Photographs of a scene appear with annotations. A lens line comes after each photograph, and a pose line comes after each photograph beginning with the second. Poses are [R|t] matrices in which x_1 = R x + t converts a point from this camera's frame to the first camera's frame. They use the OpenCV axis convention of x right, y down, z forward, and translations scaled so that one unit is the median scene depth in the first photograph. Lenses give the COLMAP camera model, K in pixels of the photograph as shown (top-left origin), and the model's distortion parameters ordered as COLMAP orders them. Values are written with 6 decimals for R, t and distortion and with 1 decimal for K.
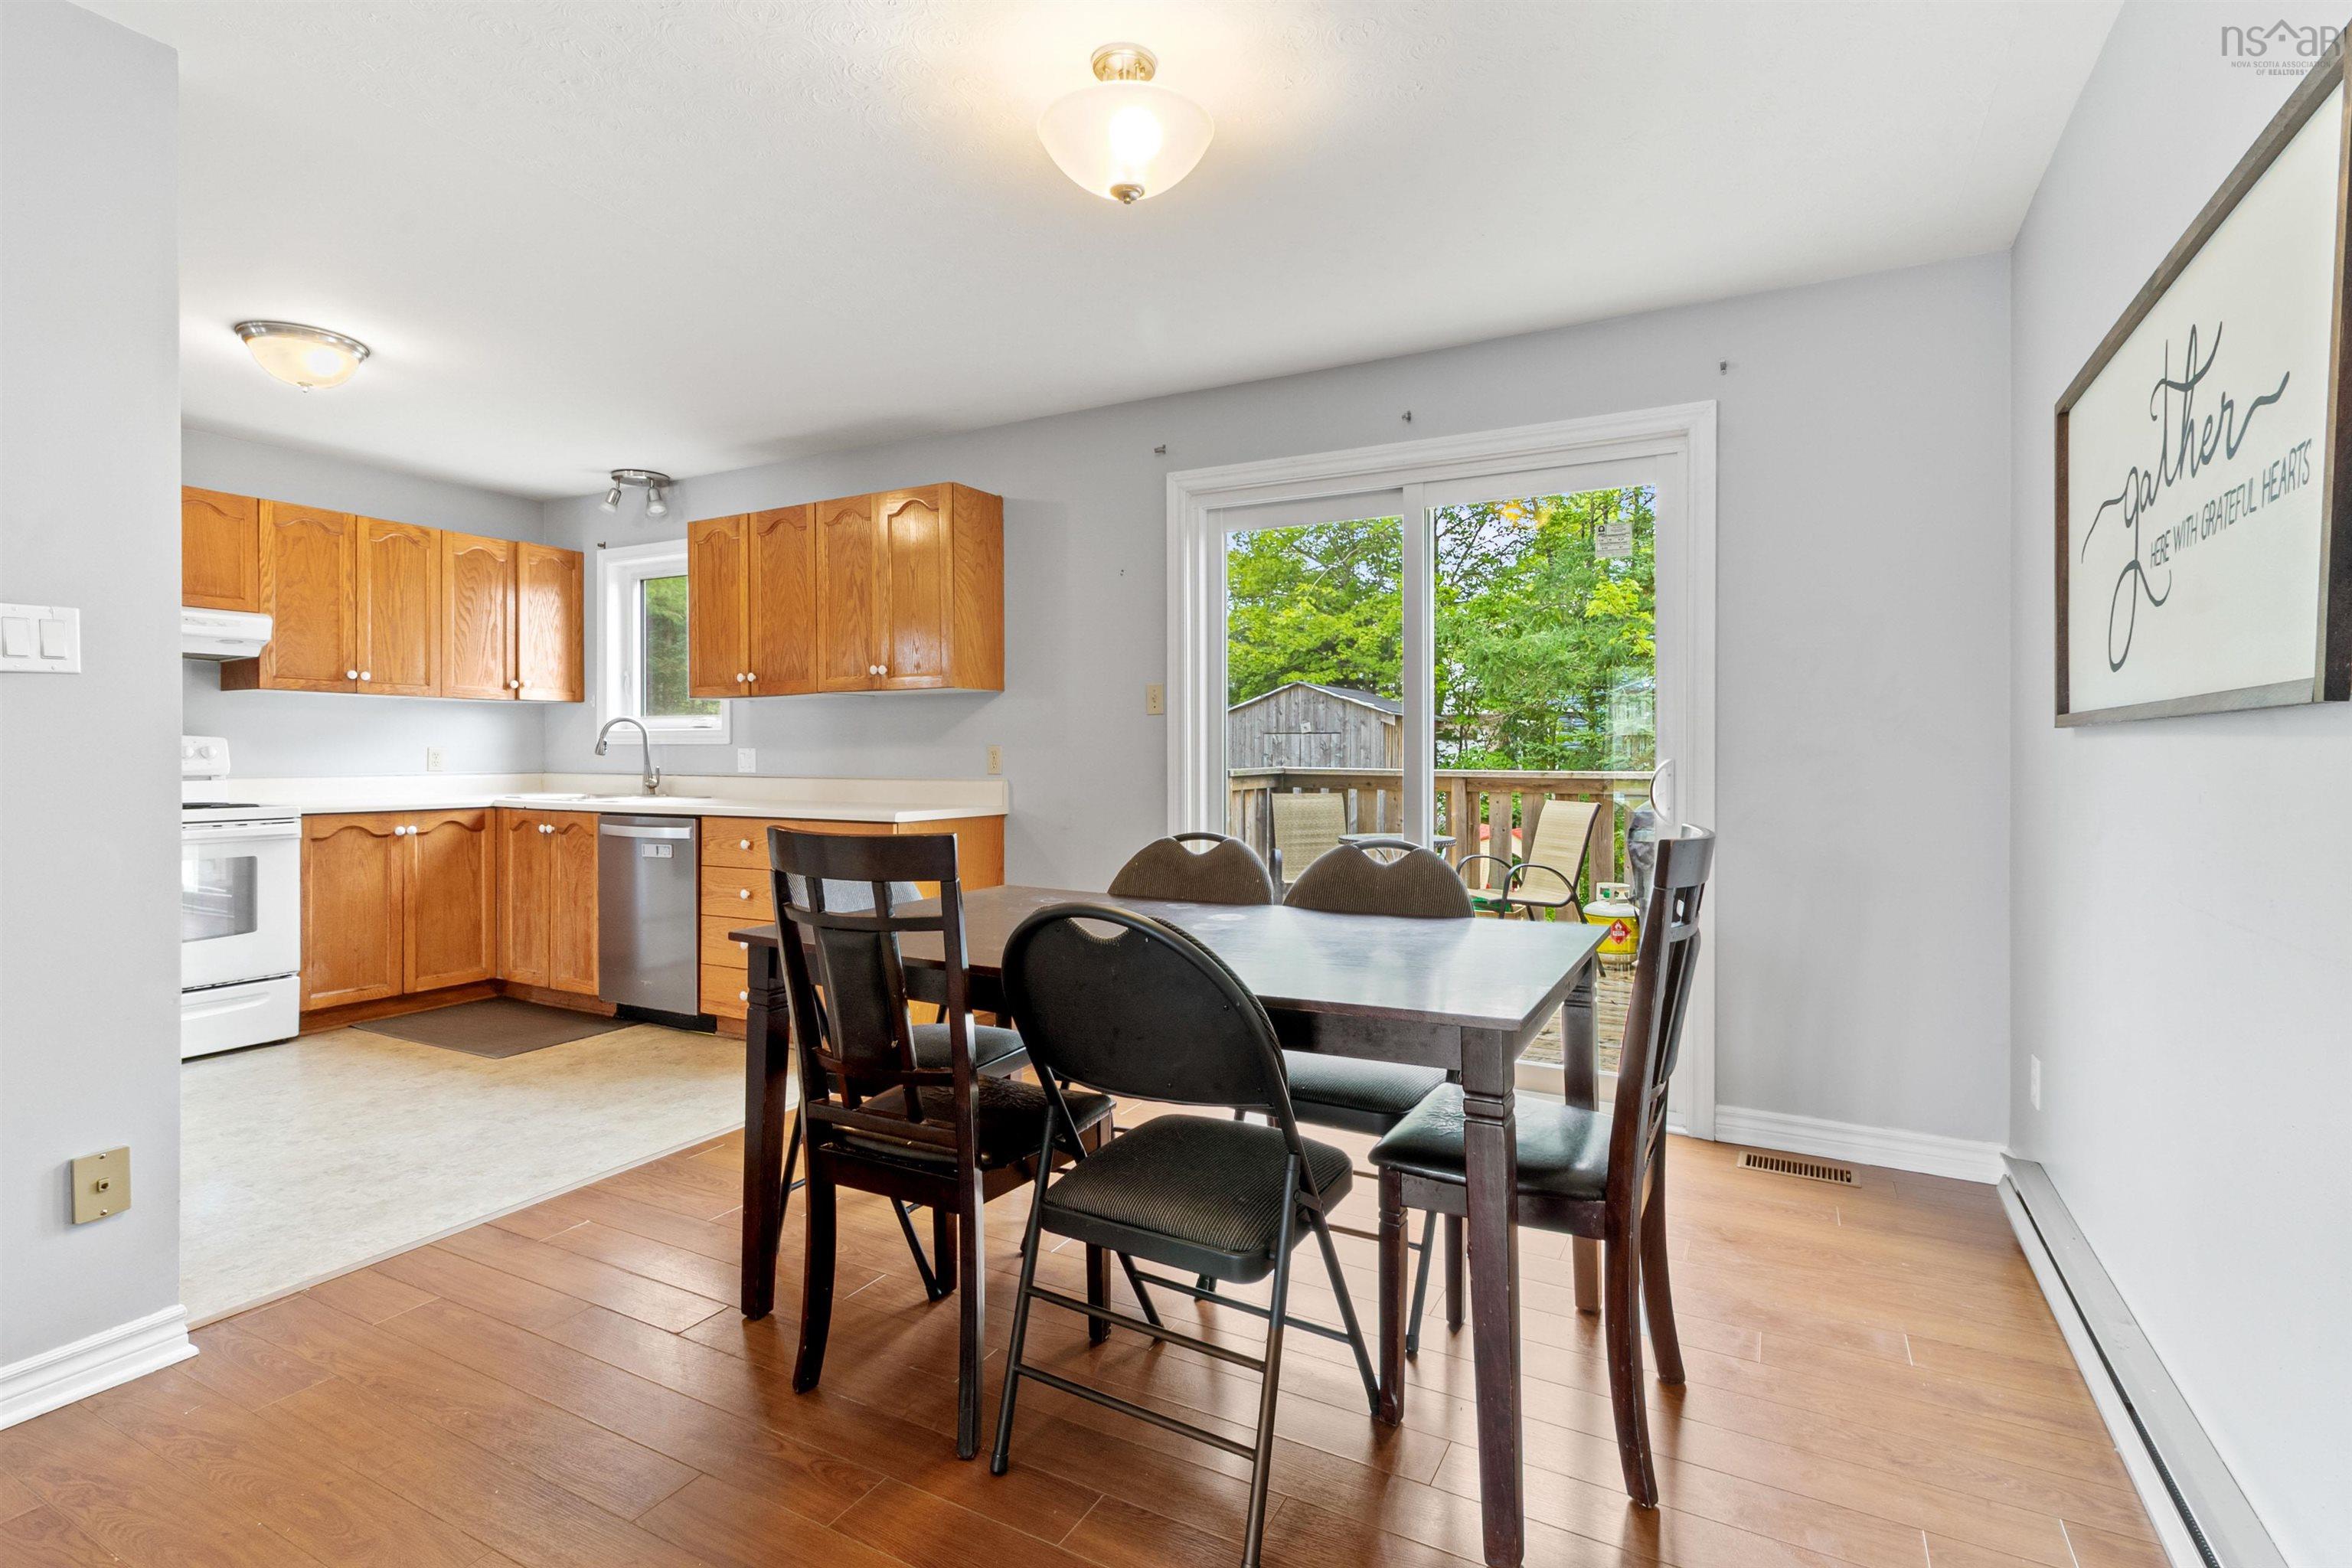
lens RADIAL K [[1078.8, 0, 1160.8], [0, 1078.8, 756.4], [0, 0, 1]] dist [0.000022, 0.000641]
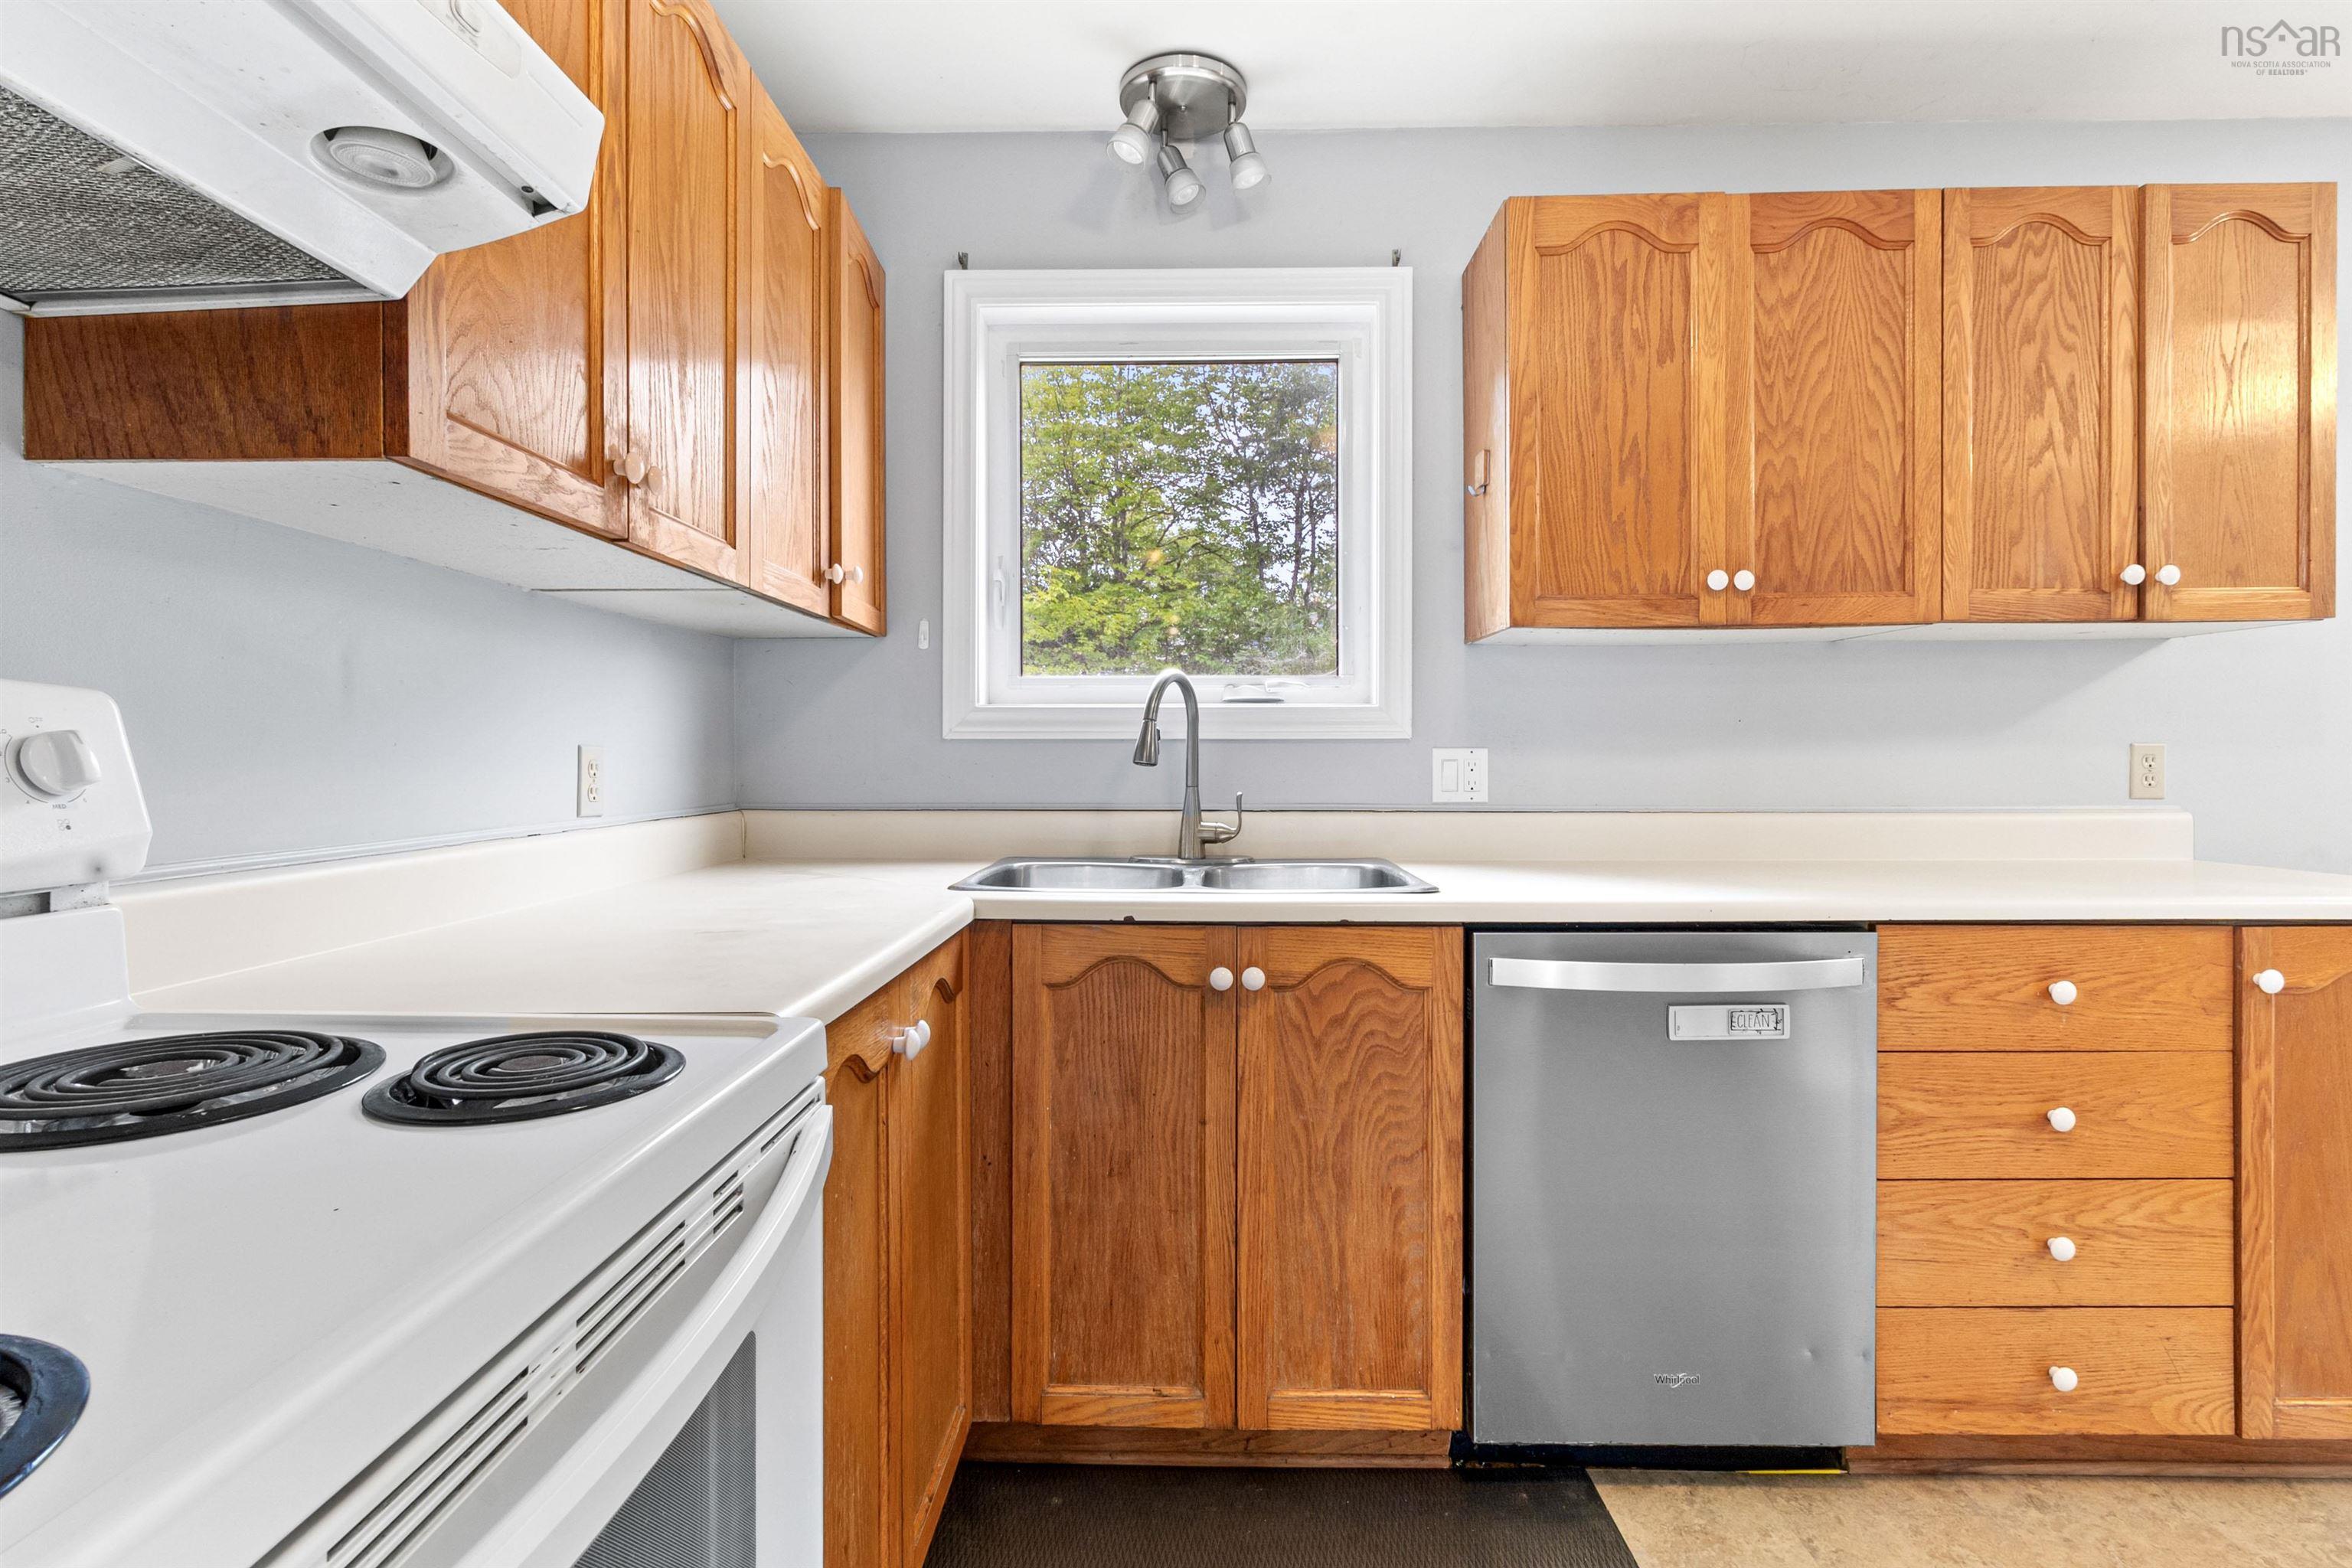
lens RADIAL K [[1078.8, 0, 1171.2], [0, 1078.8, 761.0], [0, 0, 1]] dist [0.000022, 0.000641]
pose [[0.891162, -0.005509, 0.453652, -0.753722], [0.004572, 0.999985, 0.003162, -0.004546], [-0.453663, -0.000744, 0.891173, 0.705285]]
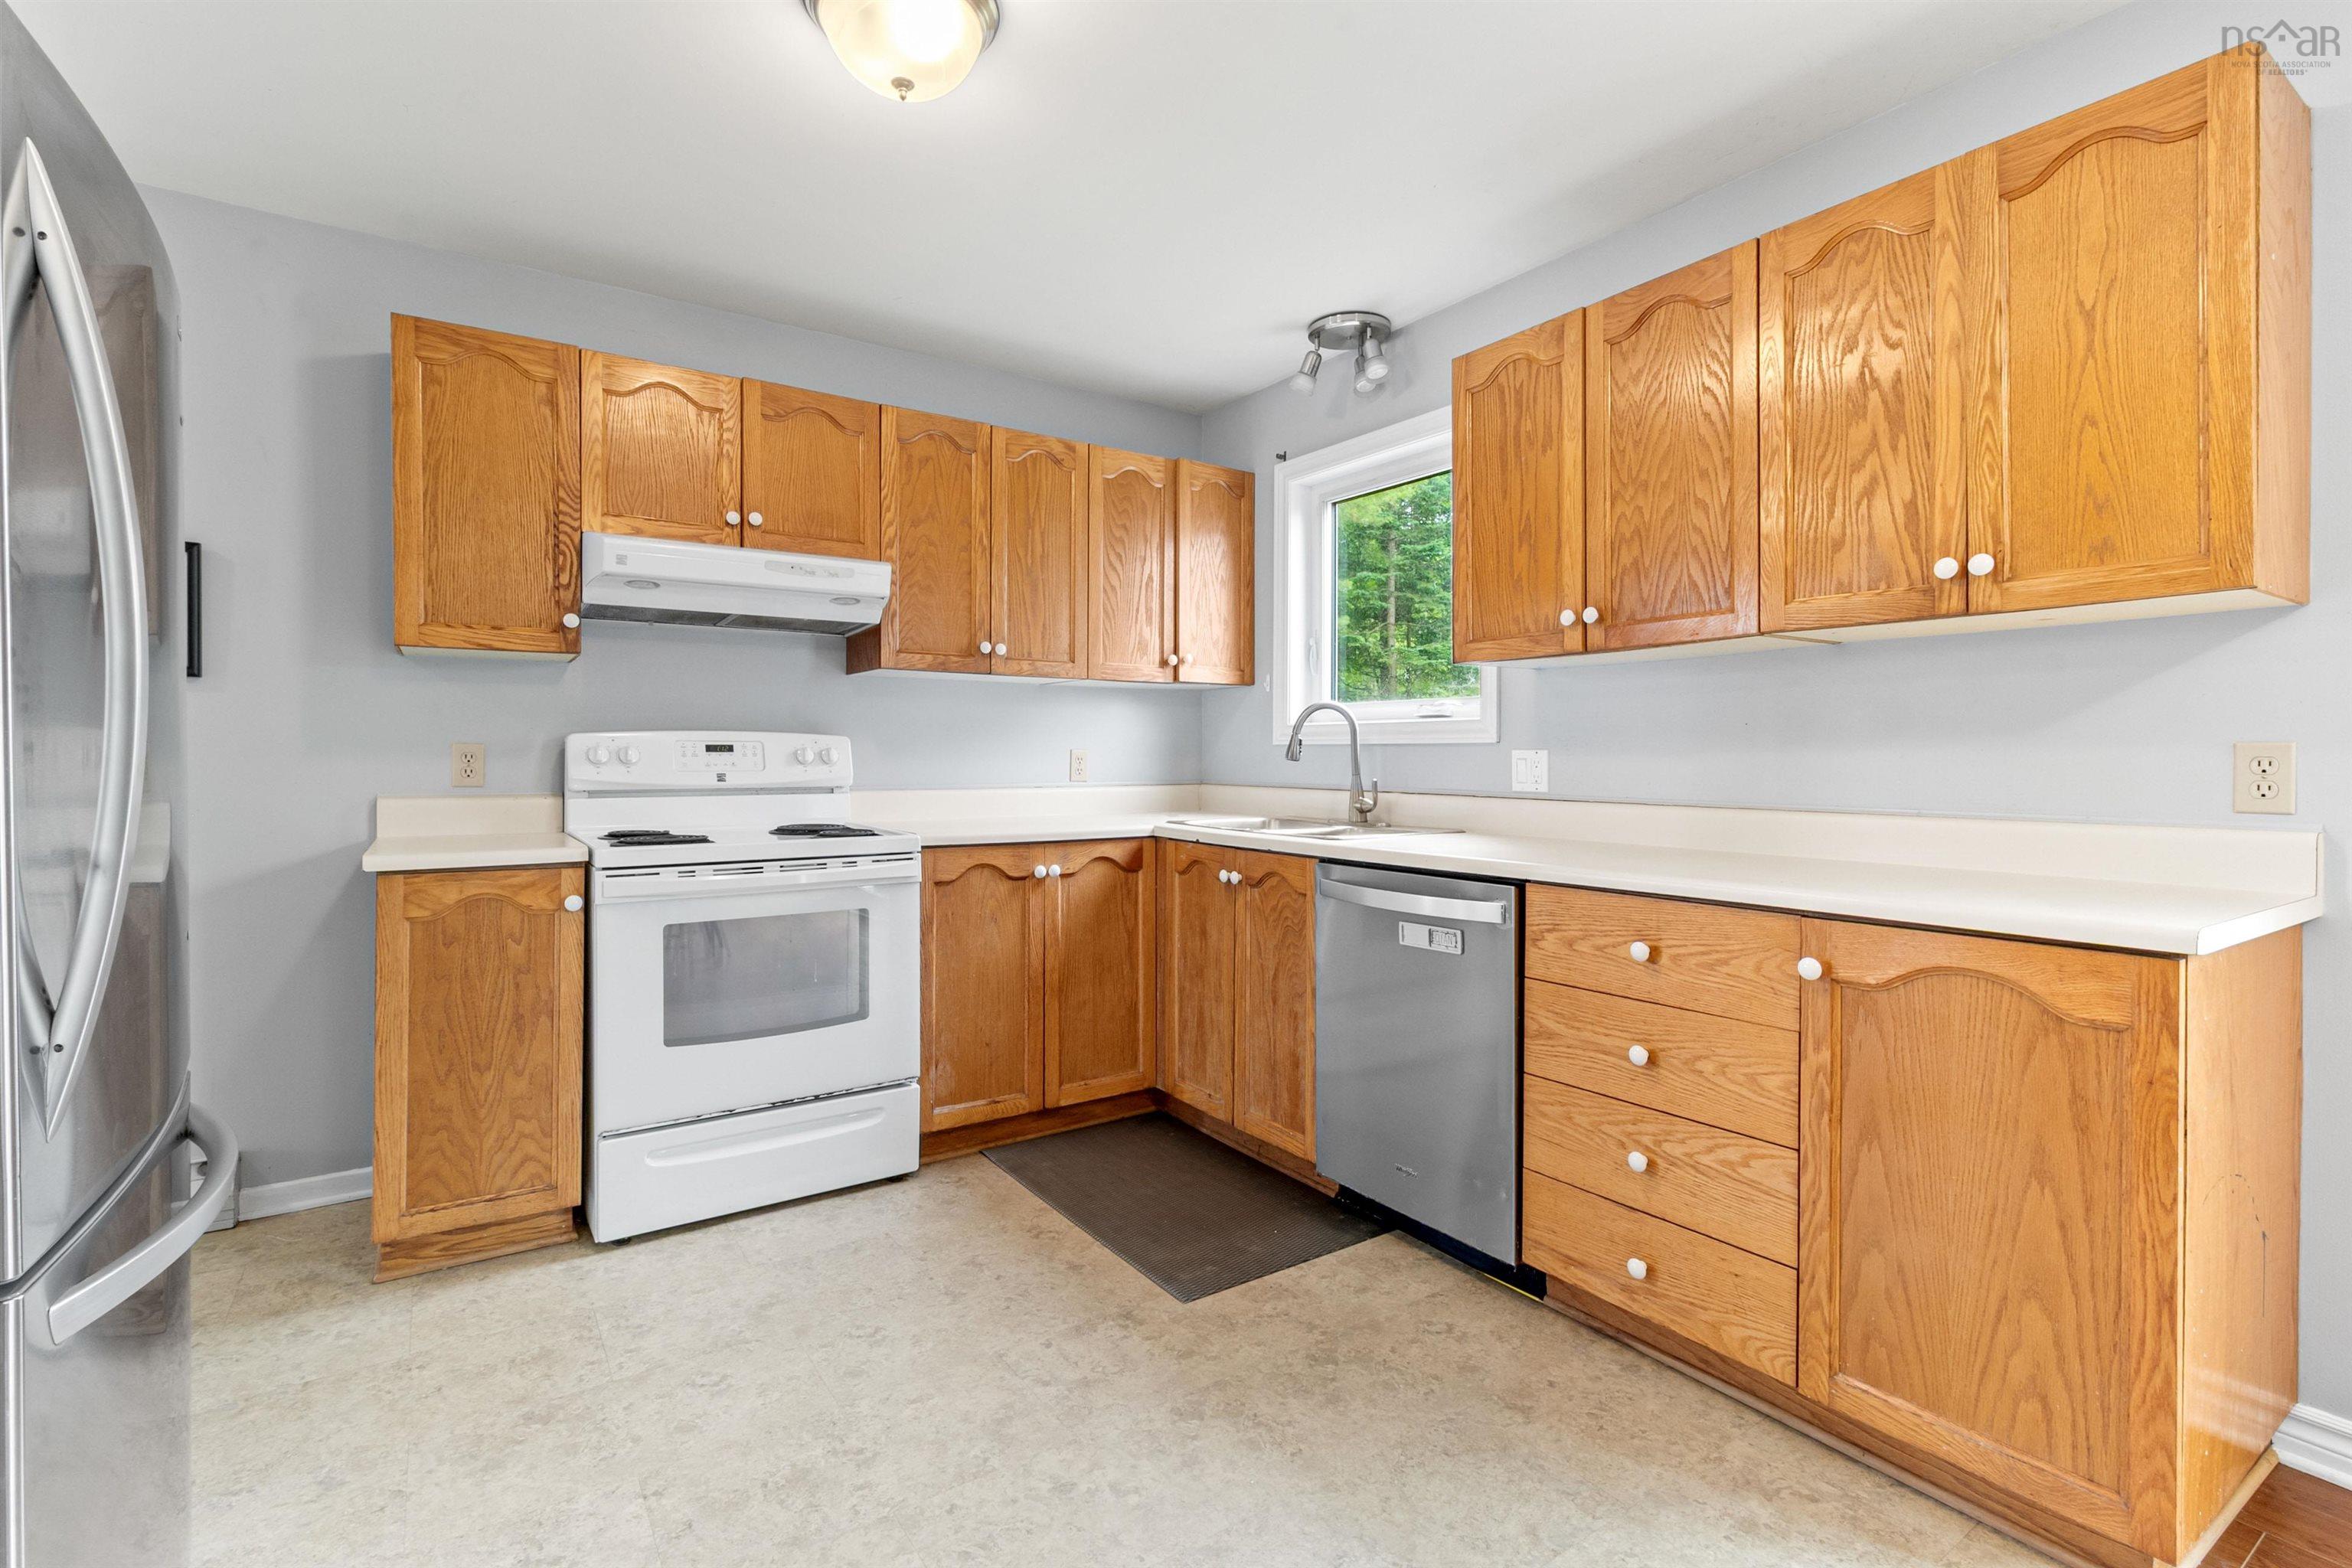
lens RADIAL K [[1078.8, 0, 1170.3], [0, 1078.8, 764.8], [0, 0, 1]] dist [0.000022, 0.000641]
pose [[0.882786, 0.005284, -0.469745, -0.304875], [-0.003007, 0.999980, 0.005597, -0.002445], [0.469765, -0.003529, 0.882784, 0.425756]]
